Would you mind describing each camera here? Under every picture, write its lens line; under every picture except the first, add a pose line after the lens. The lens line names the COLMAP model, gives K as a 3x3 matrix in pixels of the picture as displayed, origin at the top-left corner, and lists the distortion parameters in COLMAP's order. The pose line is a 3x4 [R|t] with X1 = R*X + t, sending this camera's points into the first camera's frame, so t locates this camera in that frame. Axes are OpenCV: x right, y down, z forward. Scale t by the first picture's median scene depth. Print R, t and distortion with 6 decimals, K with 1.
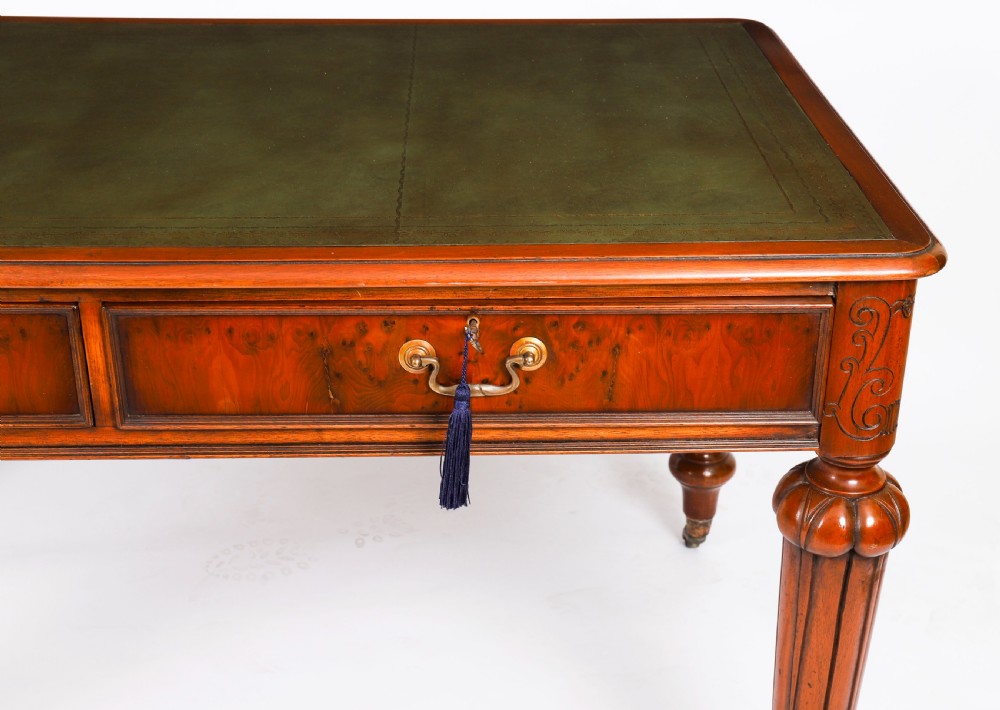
lens RADIAL K [[1291.0, 0, 491.0], [0, 1291.0, 363.5], [0, 0, 1]] dist [0.025218, 0.000000]
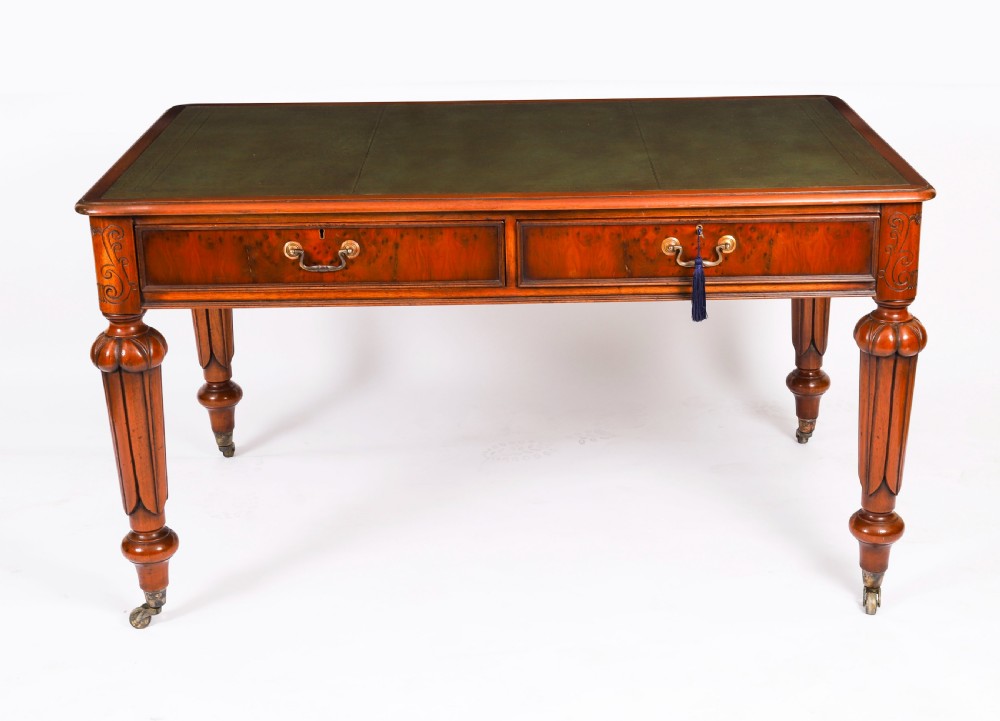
lens RADIAL K [[1293.2, 0, 542.9], [0, 1293.2, 340.2], [0, 0, 1]] dist [0.037560, 0.000000]
pose [[0.999744, -0.013127, -0.018439, -0.216890], [0.010831, 0.992773, -0.119520, 0.370387], [0.019874, 0.119290, 0.992661, -0.955414]]
